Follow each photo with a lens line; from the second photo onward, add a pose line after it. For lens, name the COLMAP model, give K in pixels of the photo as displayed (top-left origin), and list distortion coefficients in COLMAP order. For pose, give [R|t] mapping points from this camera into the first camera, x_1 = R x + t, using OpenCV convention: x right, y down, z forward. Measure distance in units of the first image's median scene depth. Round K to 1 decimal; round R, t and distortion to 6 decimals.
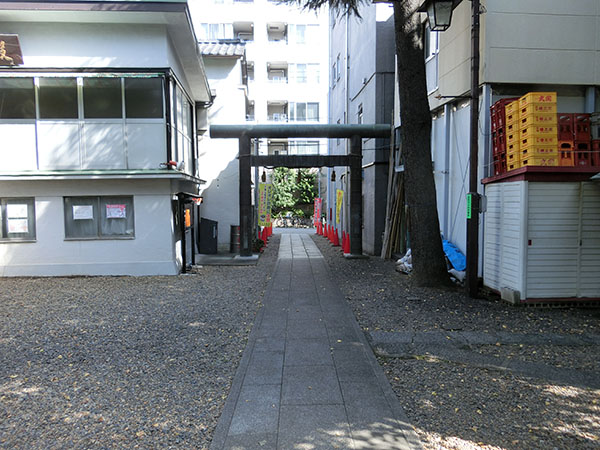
lens RADIAL K [[489.5, 0, 306.1], [0, 489.5, 237.0], [0, 0, 1]] dist [-0.002941, 0.000393]
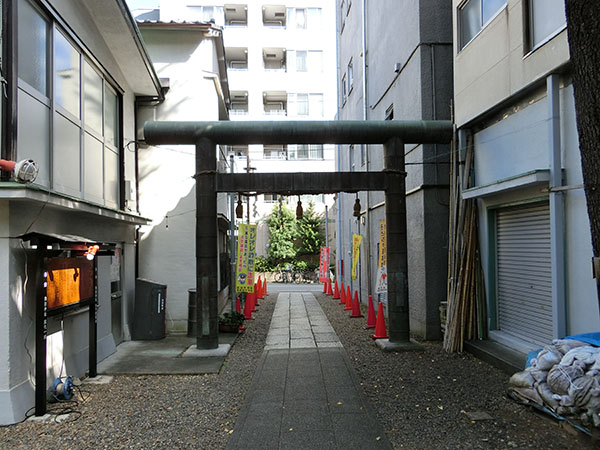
lens RADIAL K [[489.5, 0, 306.1], [0, 489.5, 237.0], [0, 0, 1]] dist [-0.002941, 0.000393]
pose [[0.999931, -0.010599, -0.005161, -0.003037], [0.010018, 0.994756, -0.101785, -0.027034], [0.006213, 0.101726, 0.994793, 0.380434]]
